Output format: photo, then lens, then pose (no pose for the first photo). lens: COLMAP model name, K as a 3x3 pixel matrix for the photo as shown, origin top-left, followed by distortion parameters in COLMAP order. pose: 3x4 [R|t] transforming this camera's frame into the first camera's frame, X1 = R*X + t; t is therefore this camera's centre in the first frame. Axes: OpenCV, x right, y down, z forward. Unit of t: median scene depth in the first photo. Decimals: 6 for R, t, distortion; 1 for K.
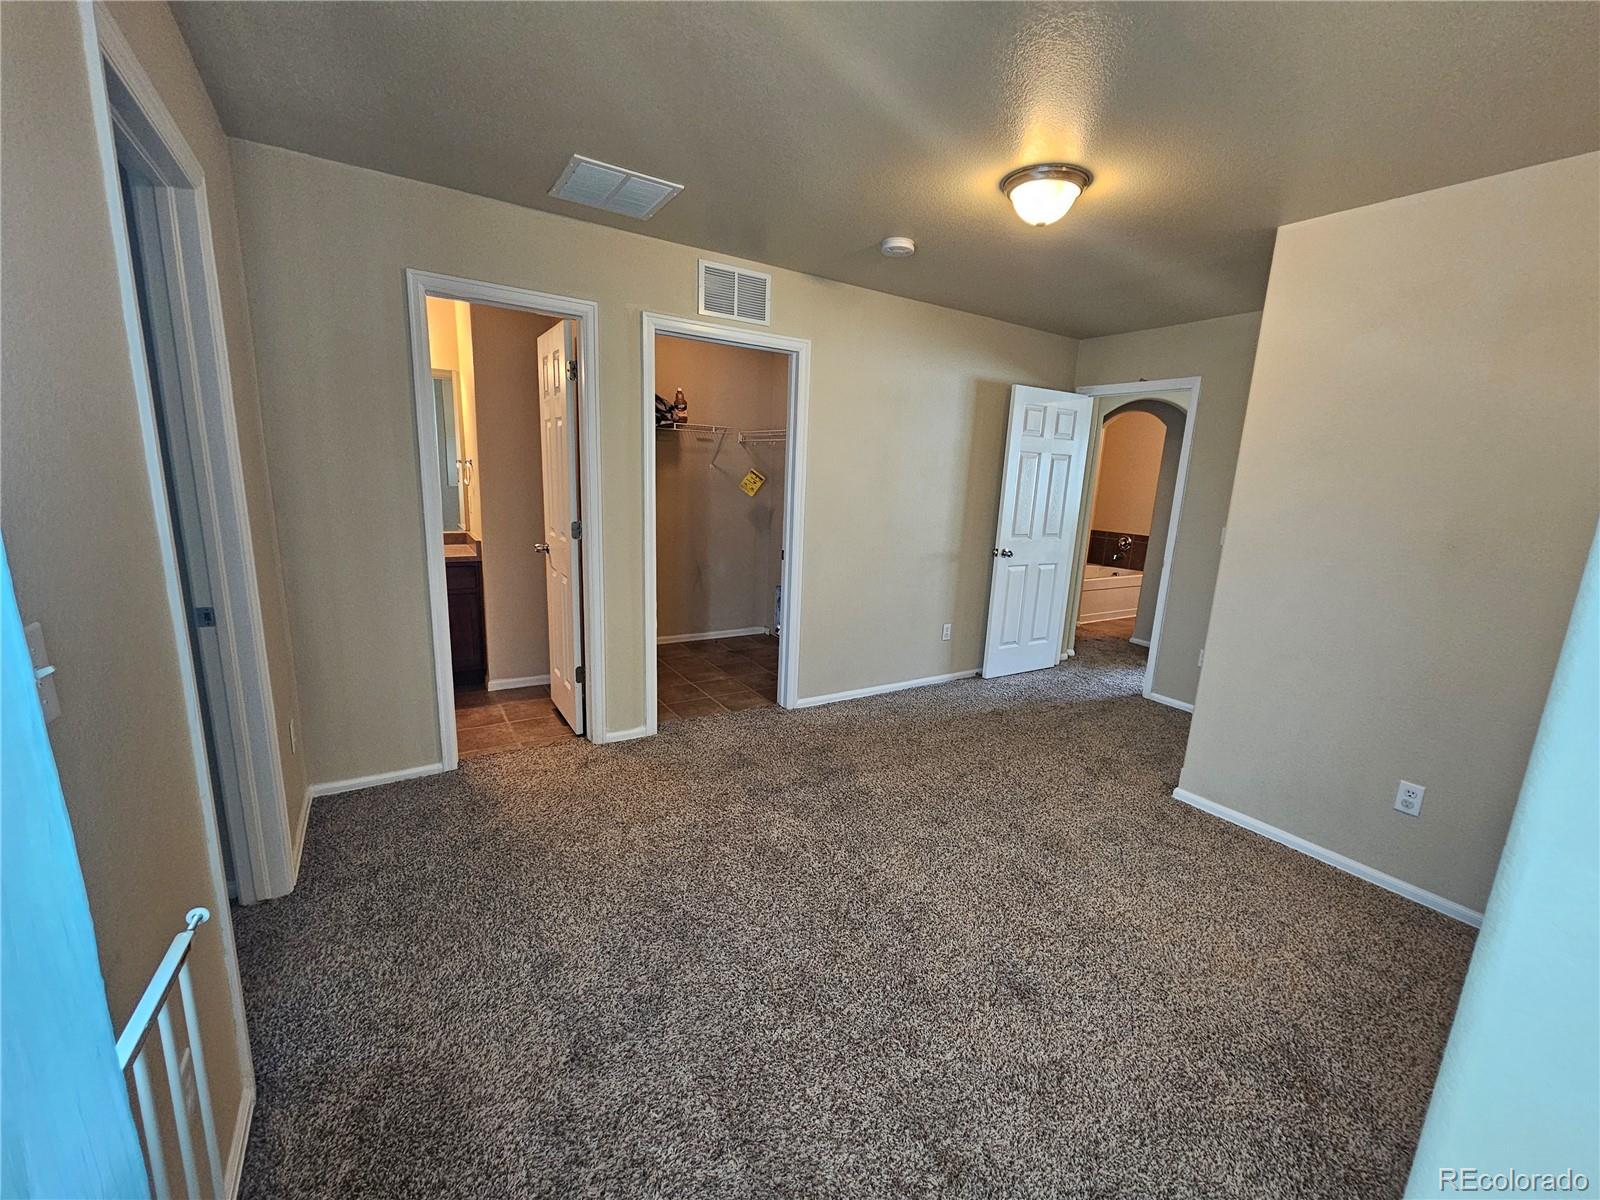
lens RADIAL K [[645.2, 0, 800.0], [0, 645.2, 600.0], [0, 0, 1]] dist [0.003800, 0.000129]
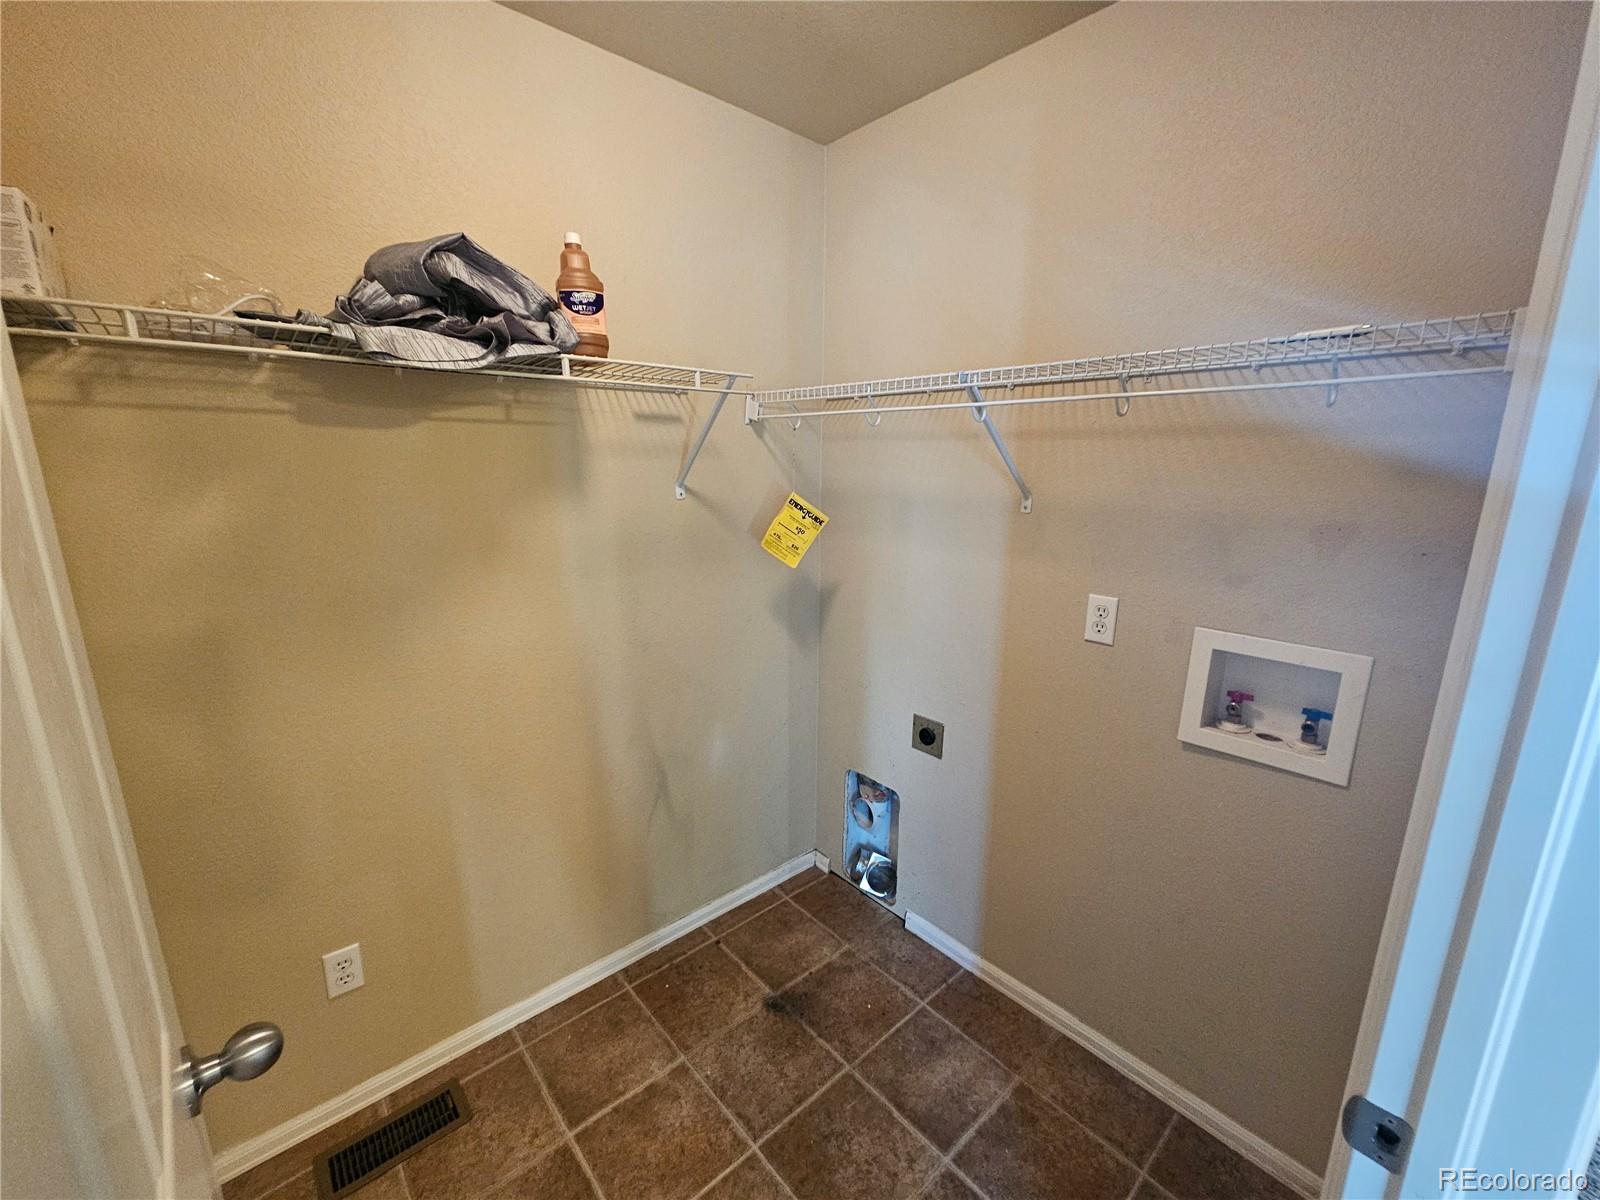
lens RADIAL K [[645.2, 0, 800.0], [0, 645.2, 600.0], [0, 0, 1]] dist [0.003800, 0.000129]
pose [[0.987069, -0.069734, 0.144336, -0.128528], [0.066588, 0.997428, 0.026520, -0.154559], [-0.145814, -0.016566, 0.989173, 0.644010]]
